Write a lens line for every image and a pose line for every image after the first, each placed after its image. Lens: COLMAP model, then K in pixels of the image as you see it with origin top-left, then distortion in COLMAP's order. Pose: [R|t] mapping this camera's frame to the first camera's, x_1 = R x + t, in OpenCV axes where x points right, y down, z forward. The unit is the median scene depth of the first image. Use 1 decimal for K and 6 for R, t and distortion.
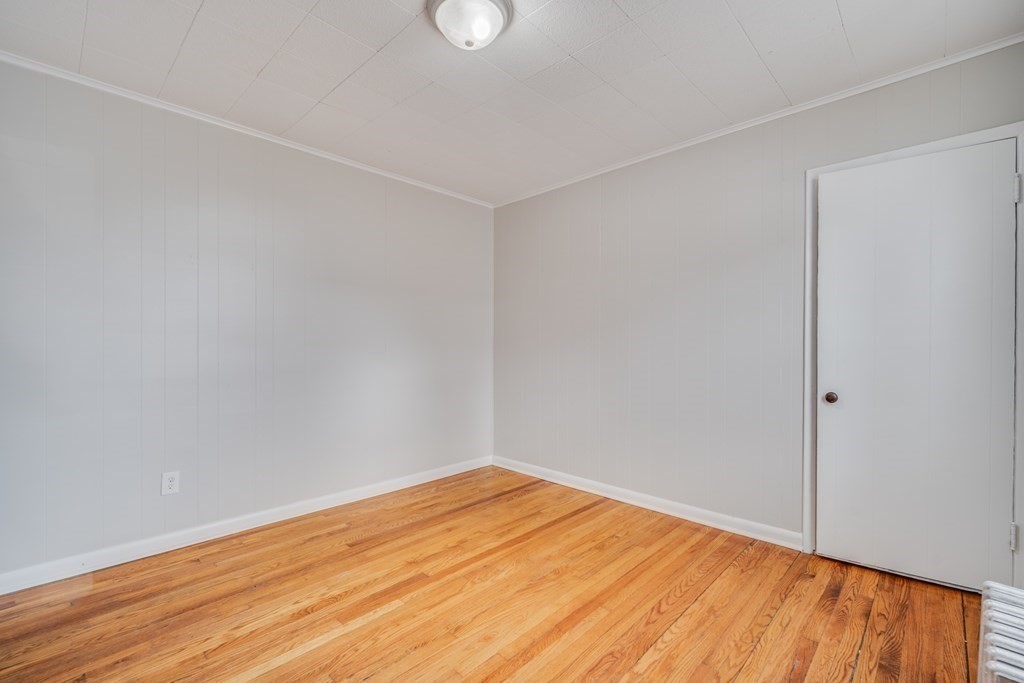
lens RADIAL K [[451.3, 0, 513.3], [0, 451.3, 343.4], [0, 0, 1]] dist [0.006248, 0.000674]
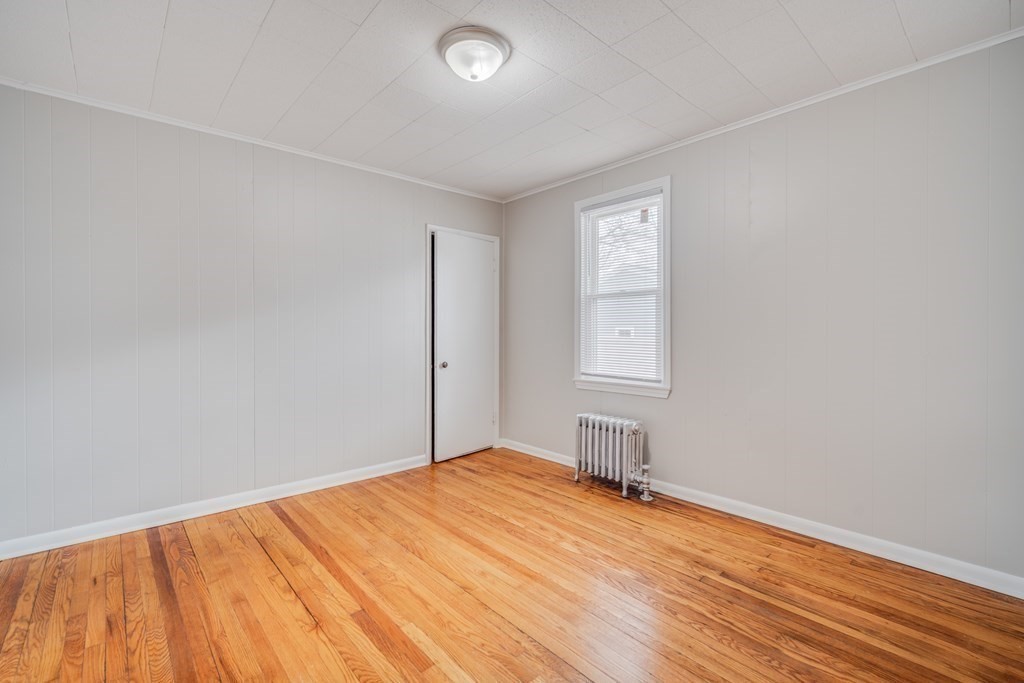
lens RADIAL K [[451.3, 0, 508.0], [0, 451.3, 325.8], [0, 0, 1]] dist [0.006248, 0.000674]
pose [[0.075346, 0.017469, 0.997004, -0.900535], [0.003695, 0.999835, -0.017798, 0.003437], [-0.997151, 0.005025, 0.075269, 0.588284]]
